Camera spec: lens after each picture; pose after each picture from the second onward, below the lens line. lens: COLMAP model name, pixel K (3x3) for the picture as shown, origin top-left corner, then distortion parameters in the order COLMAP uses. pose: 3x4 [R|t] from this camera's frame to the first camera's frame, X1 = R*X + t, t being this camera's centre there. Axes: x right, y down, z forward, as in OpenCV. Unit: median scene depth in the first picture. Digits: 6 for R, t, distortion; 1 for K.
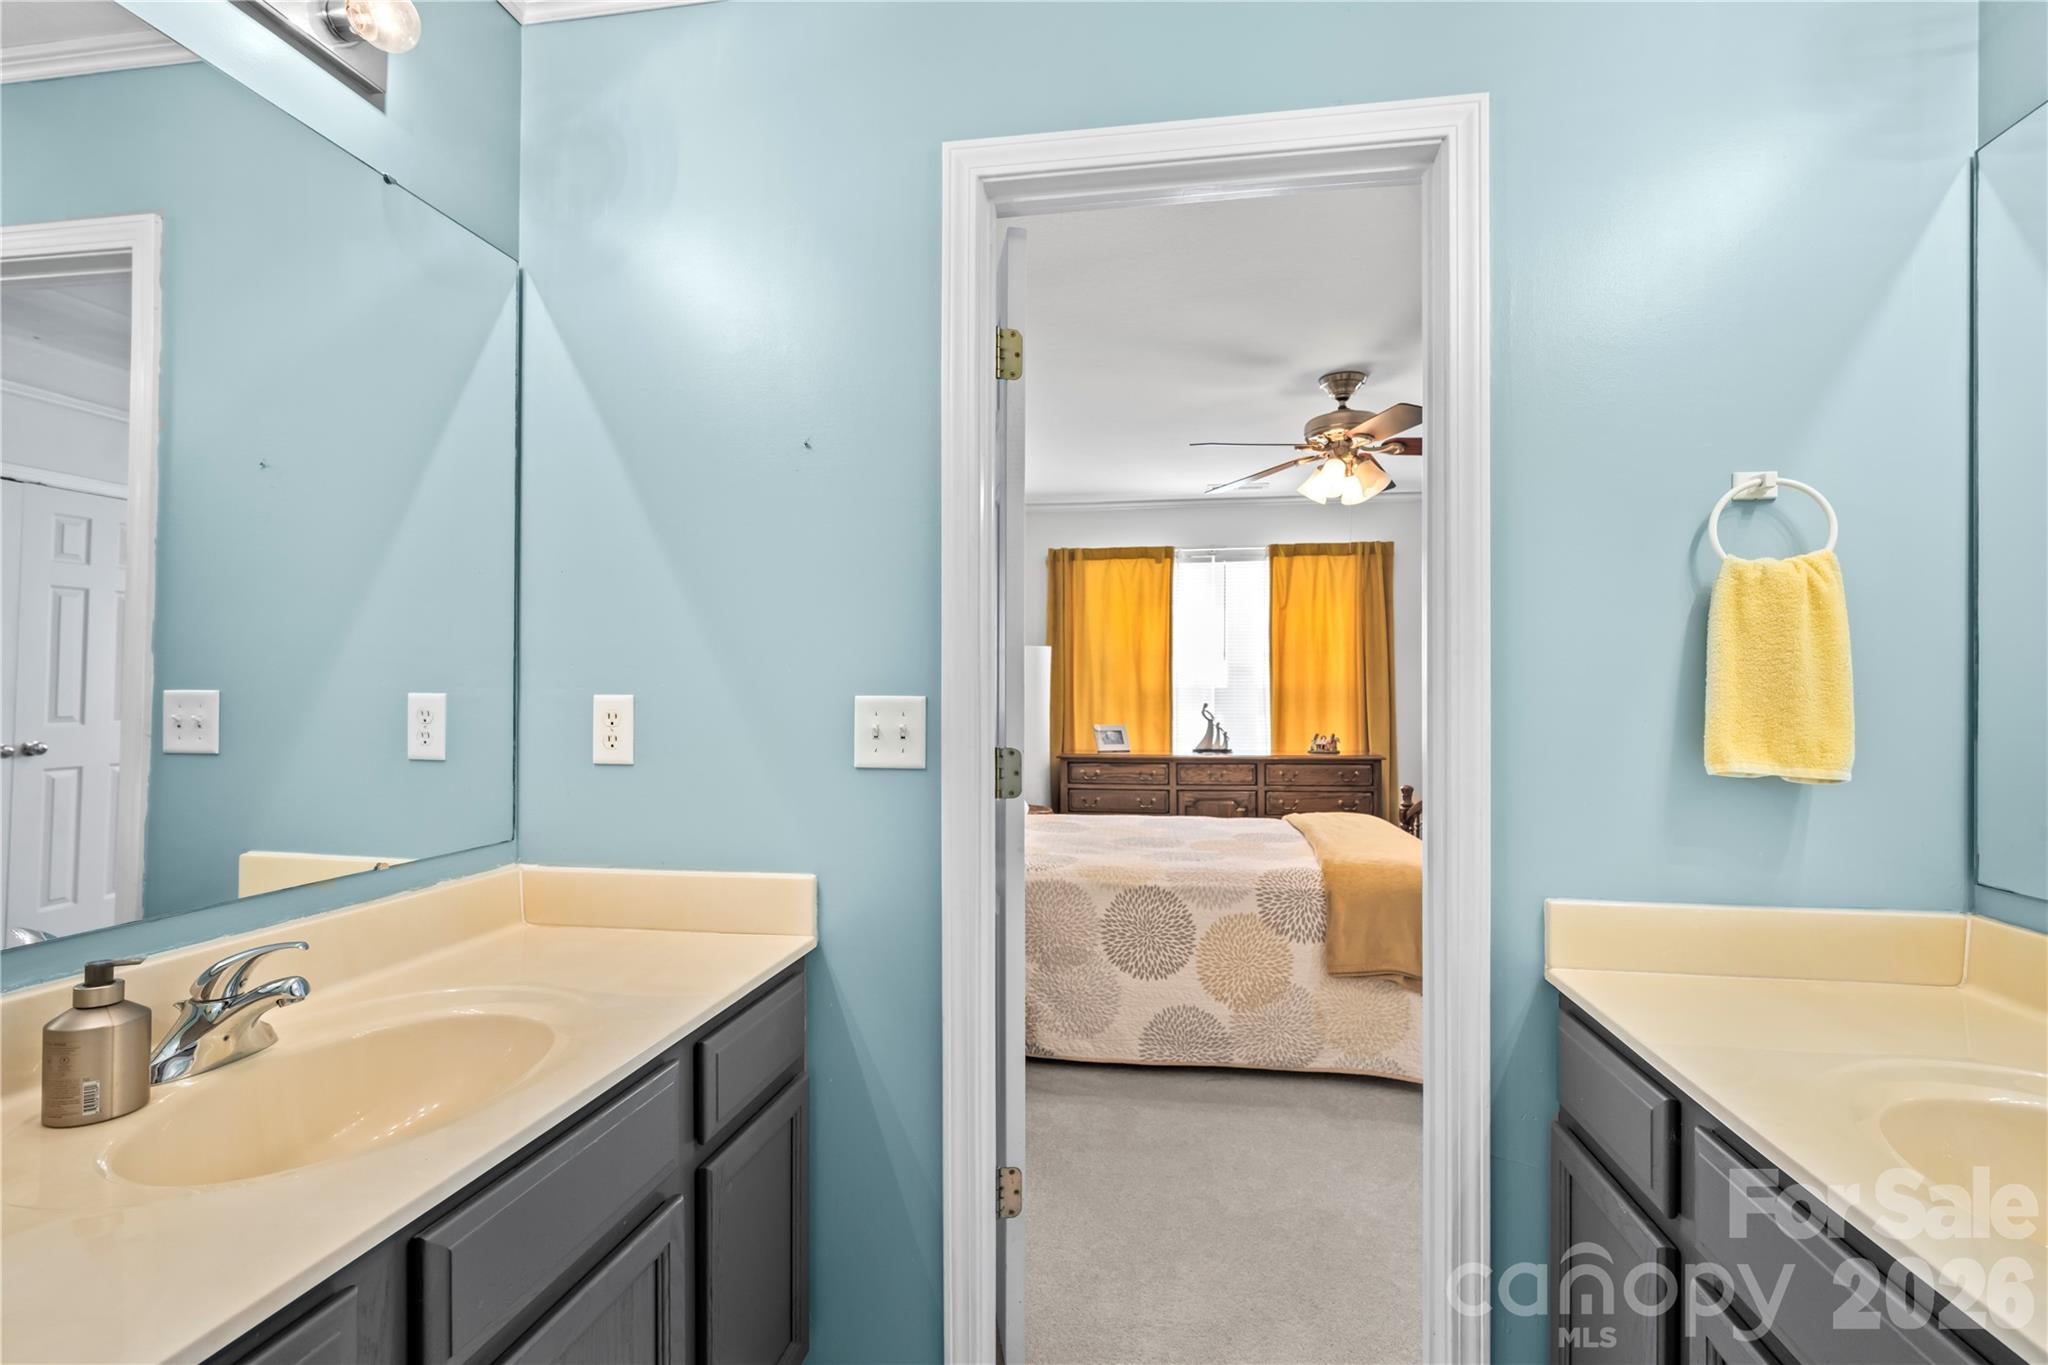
lens RADIAL K [[959.0, 0, 1030.0], [0, 959.0, 693.9], [0, 0, 1]] dist [0.000306, -0.000017]
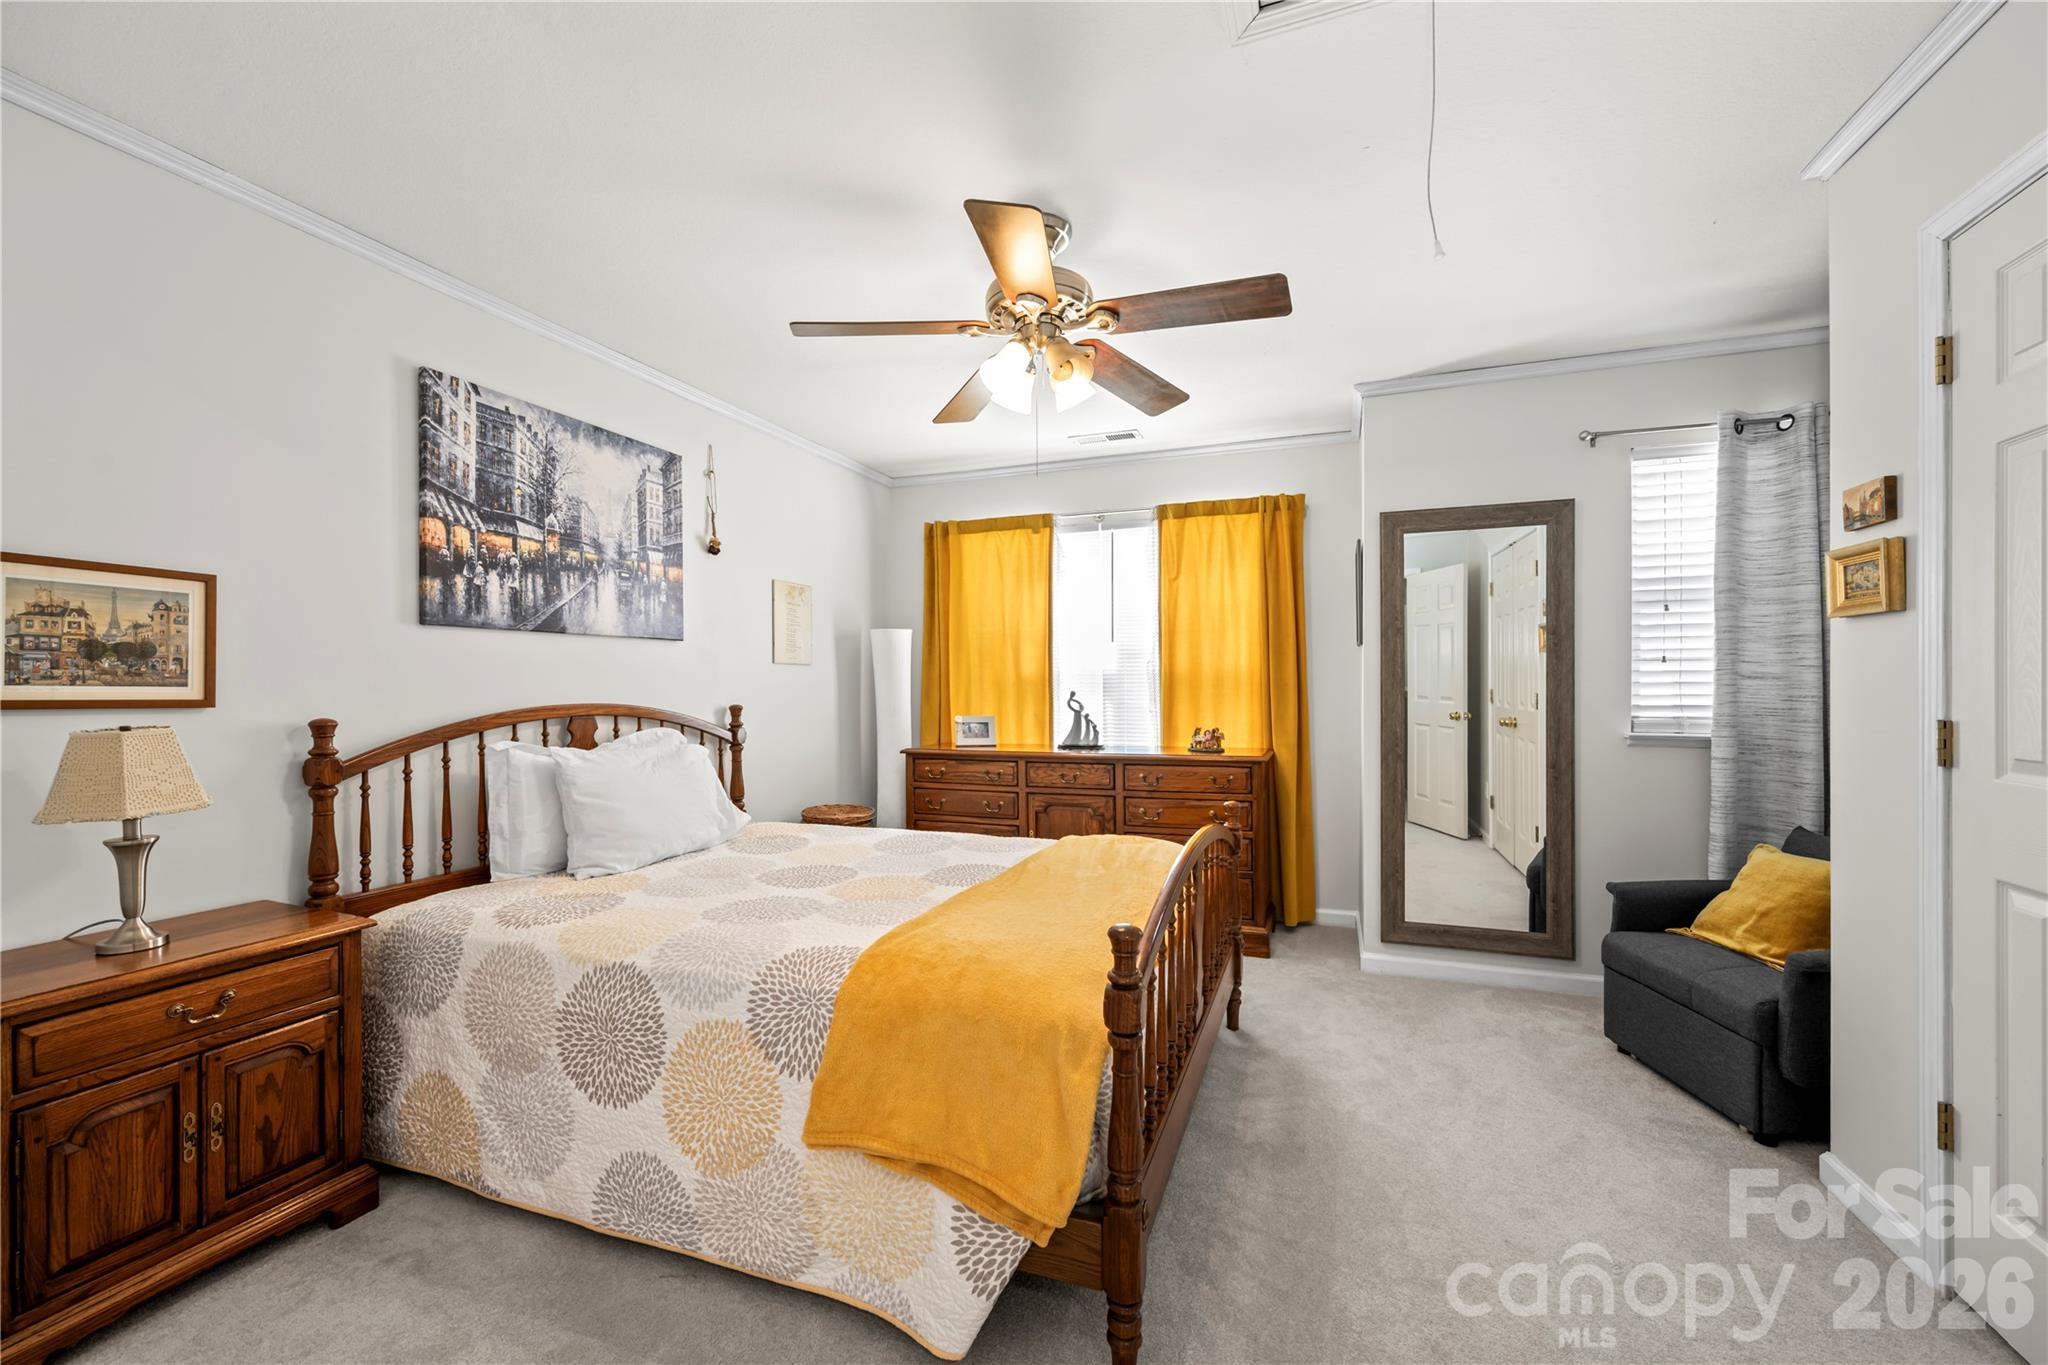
lens RADIAL K [[818.1, 0, 1021.9], [0, 818.1, 682.4], [0, 0, 1]] dist [0.000532, 0.000005]
pose [[0.979772, -0.004581, -0.200062, 0.282751], [0.004680, 0.999989, 0.000025, 0.001136], [0.200060, -0.000961, 0.979783, 0.267233]]
